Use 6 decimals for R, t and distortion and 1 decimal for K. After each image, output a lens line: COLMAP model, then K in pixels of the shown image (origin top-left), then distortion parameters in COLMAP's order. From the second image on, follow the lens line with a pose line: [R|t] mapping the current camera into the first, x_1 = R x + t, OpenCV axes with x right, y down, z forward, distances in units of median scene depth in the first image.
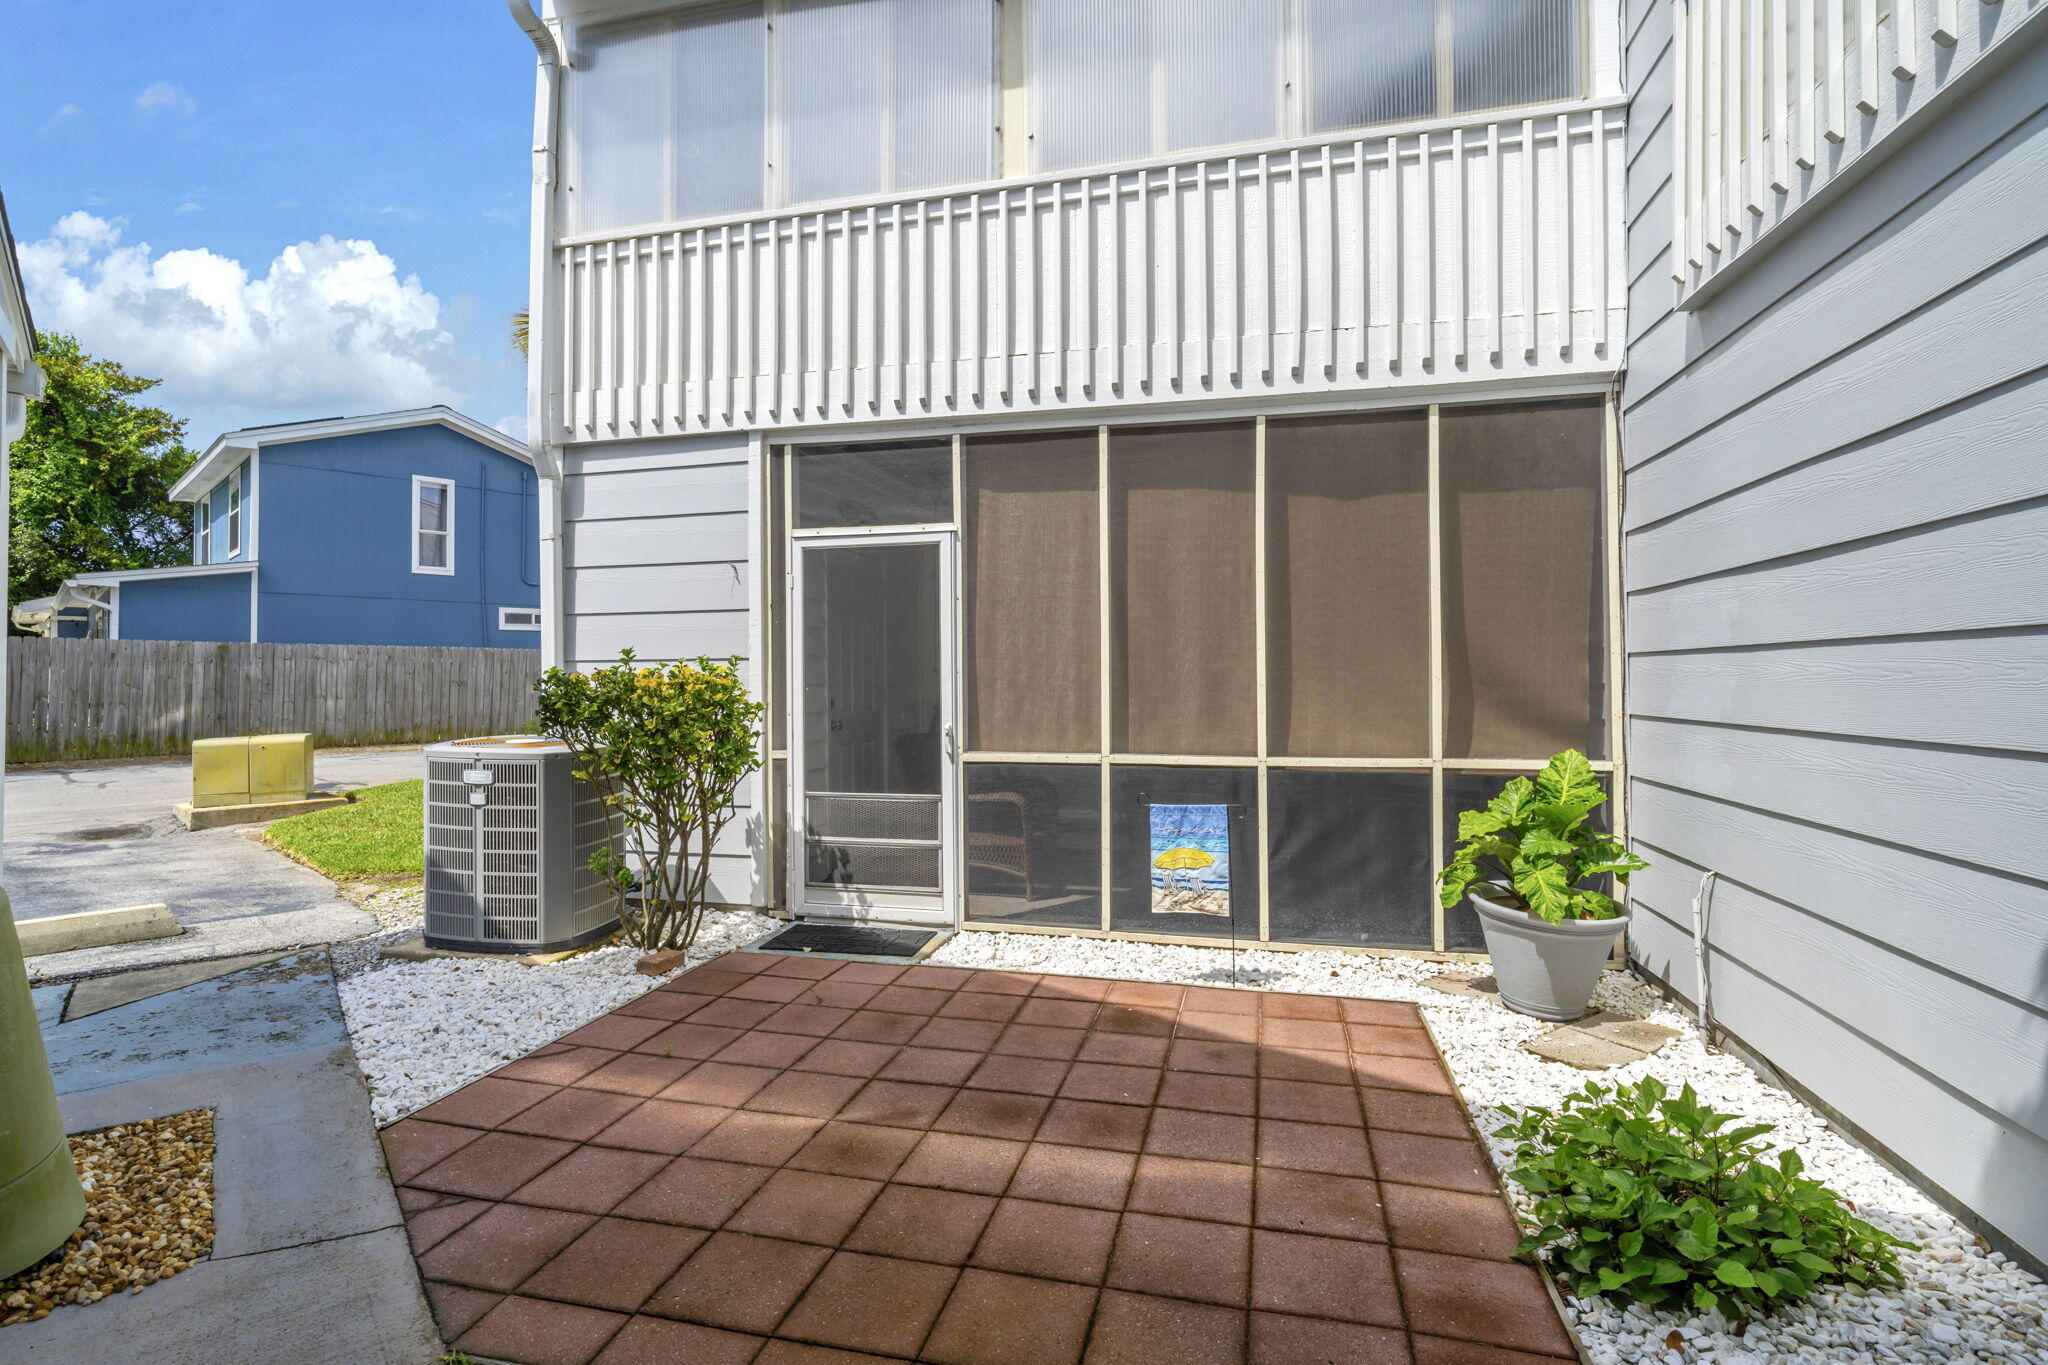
lens RADIAL K [[995.5, 0, 1016.9], [0, 995.5, 685.0], [0, 0, 1]] dist [-0.004393, -0.000720]
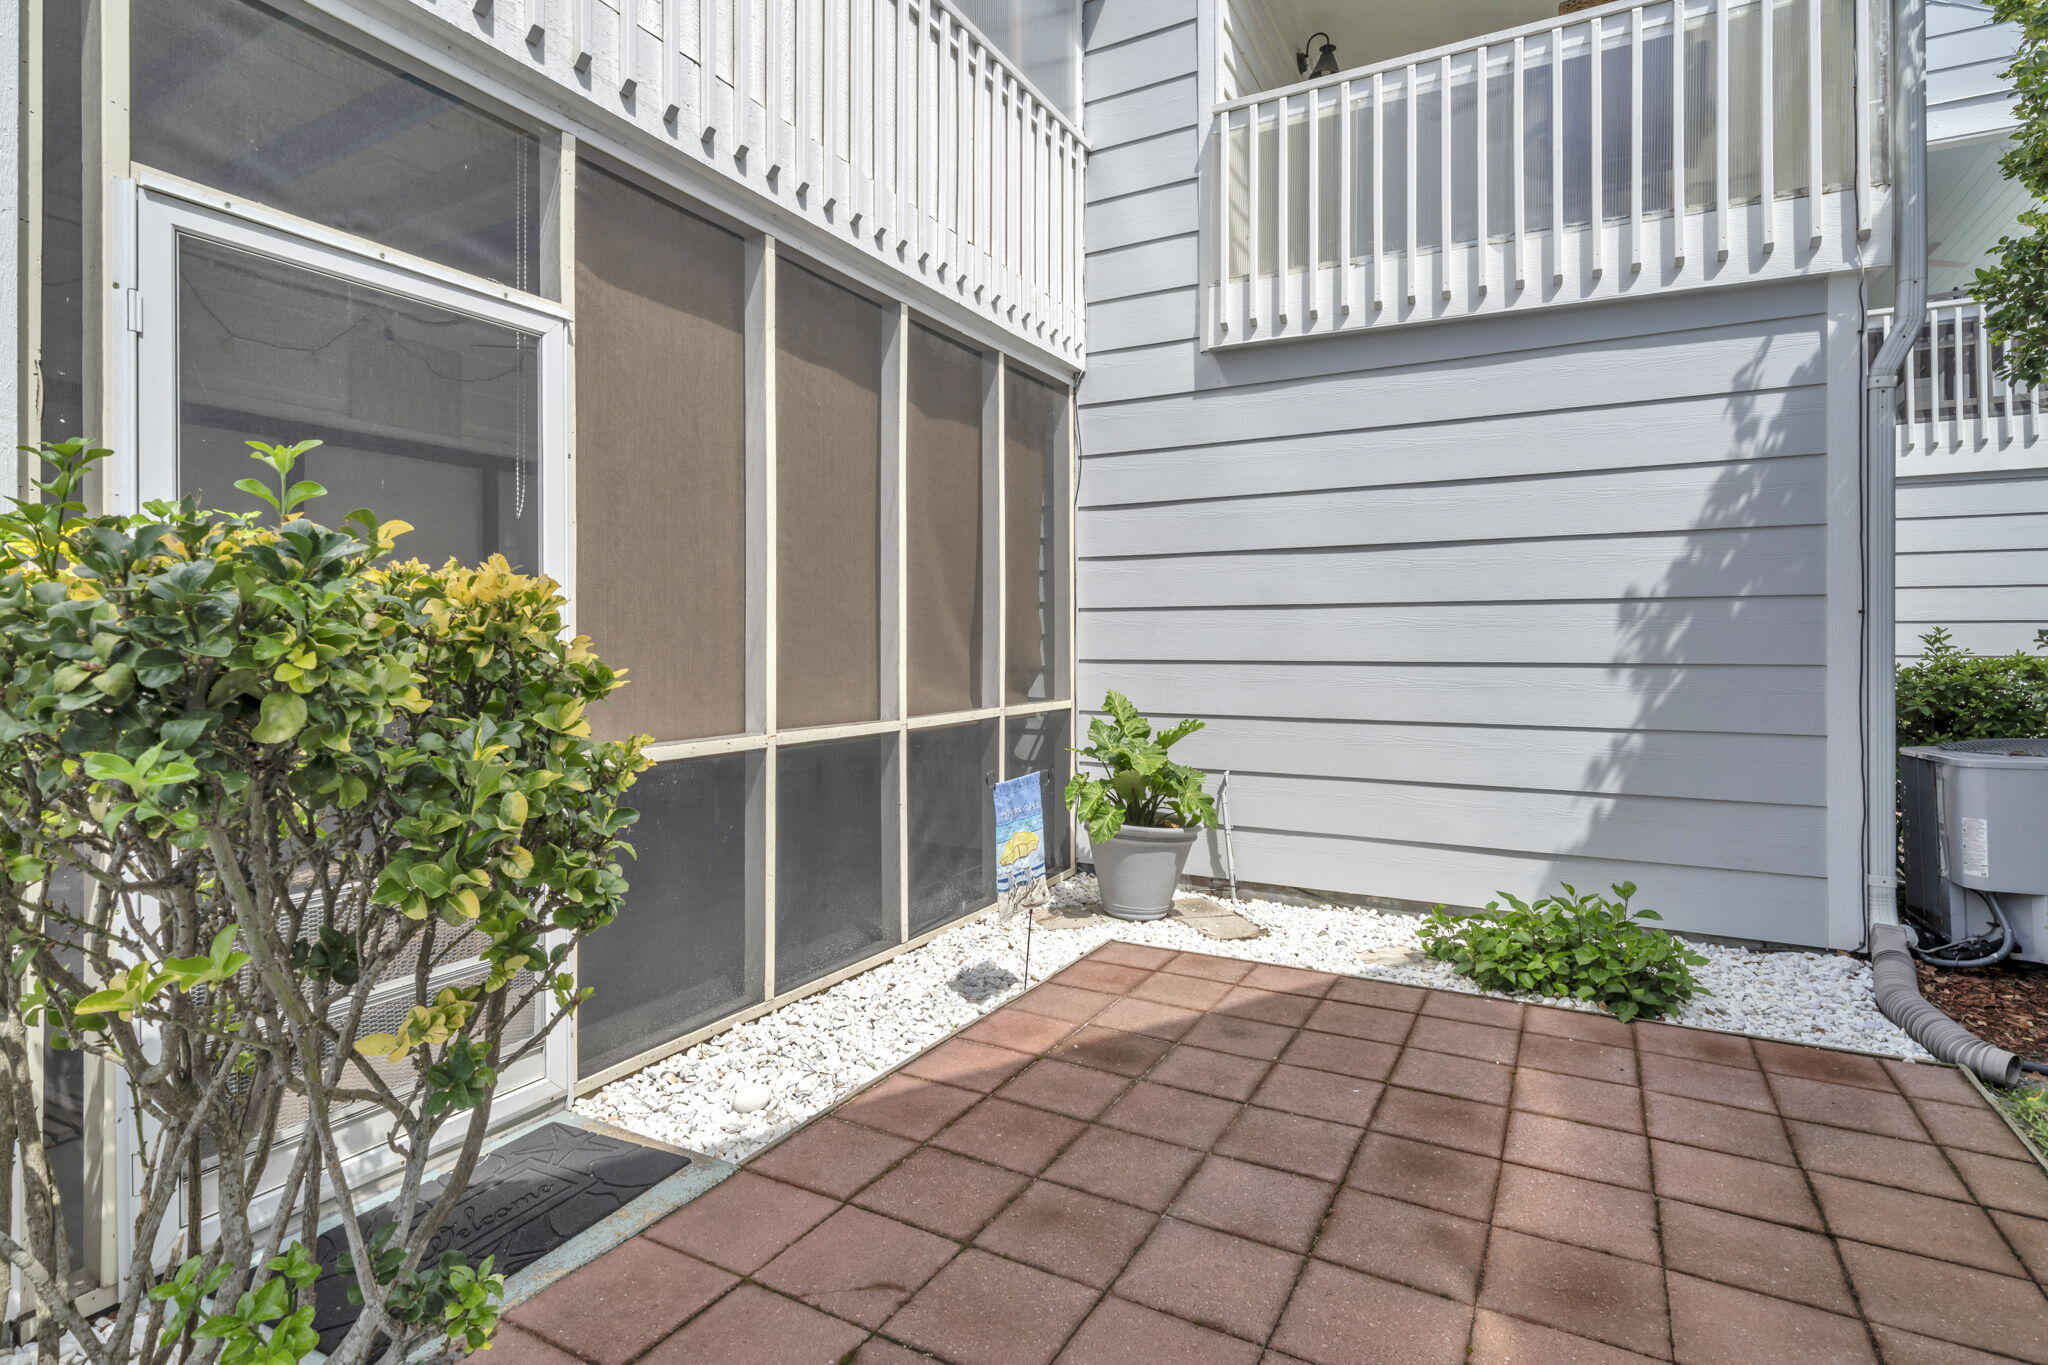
lens RADIAL K [[1026.2, 0, 1021.6], [0, 1026.2, 642.7], [0, 0, 1]] dist [-0.000793, -0.000418]
pose [[0.258535, 0.003873, 0.965994, -0.670932], [0.004223, 0.999978, -0.005140, 0.017703], [-0.965993, 0.005408, 0.258513, 0.840781]]
